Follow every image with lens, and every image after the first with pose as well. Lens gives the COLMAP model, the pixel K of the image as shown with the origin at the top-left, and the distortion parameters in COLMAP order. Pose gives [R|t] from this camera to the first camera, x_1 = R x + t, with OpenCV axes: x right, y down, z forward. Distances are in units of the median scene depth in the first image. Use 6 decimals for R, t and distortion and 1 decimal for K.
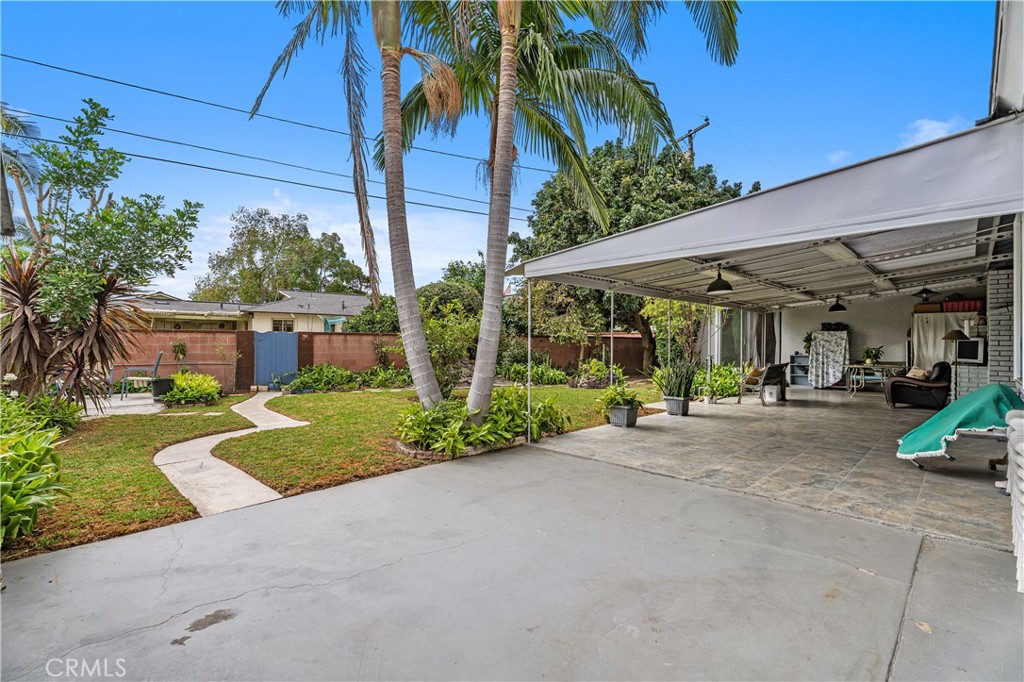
lens RADIAL K [[451.3, 0, 514.7], [0, 451.3, 346.4], [0, 0, 1]] dist [0.008513, -0.001584]
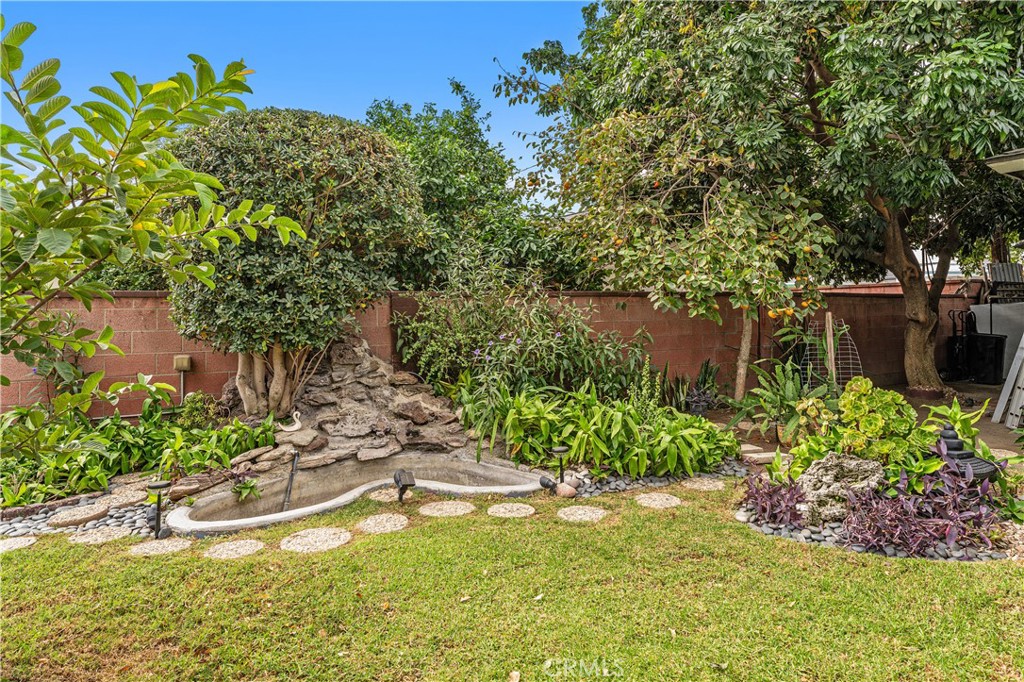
lens RADIAL K [[567.2, 0, 520.9], [0, 567.2, 303.4], [0, 0, 1]] dist [-0.006395, -0.001193]
pose [[0.991566, -0.022559, -0.127621, 0.042161], [0.018885, 0.999374, -0.029925, -0.003948], [0.128216, 0.027263, 0.991371, 0.633307]]
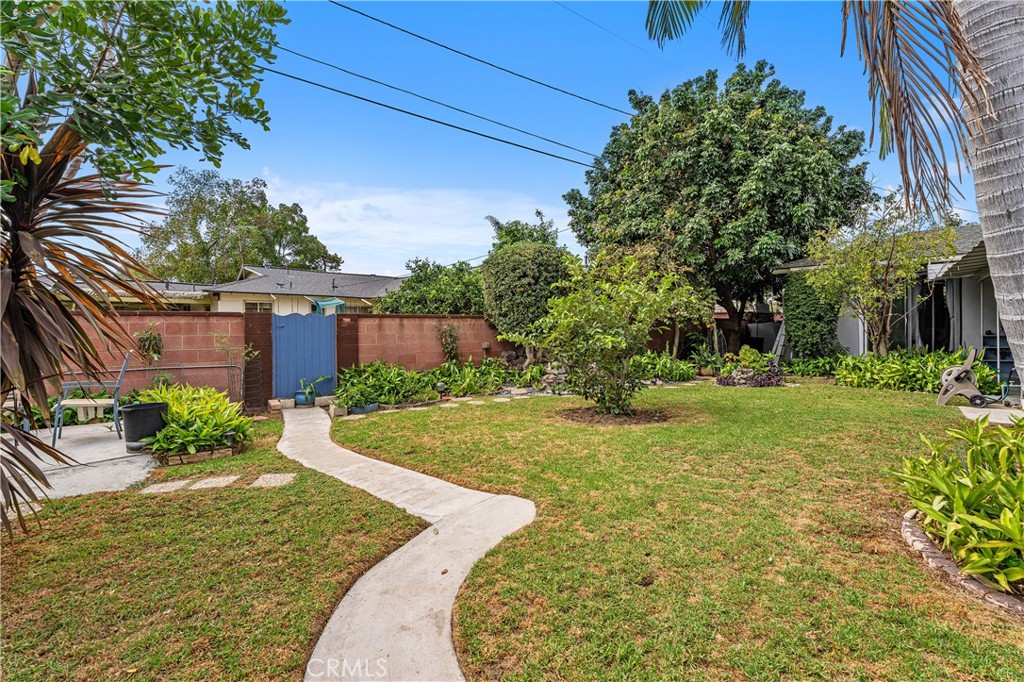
lens RADIAL K [[451.3, 0, 512.8], [0, 451.3, 332.2], [0, 0, 1]] dist [0.008513, -0.001584]
pose [[0.992742, -0.017975, 0.118912, -0.264571], [0.018032, 0.999837, 0.000599, -0.001259], [-0.118903, 0.001550, 0.992905, 0.277331]]
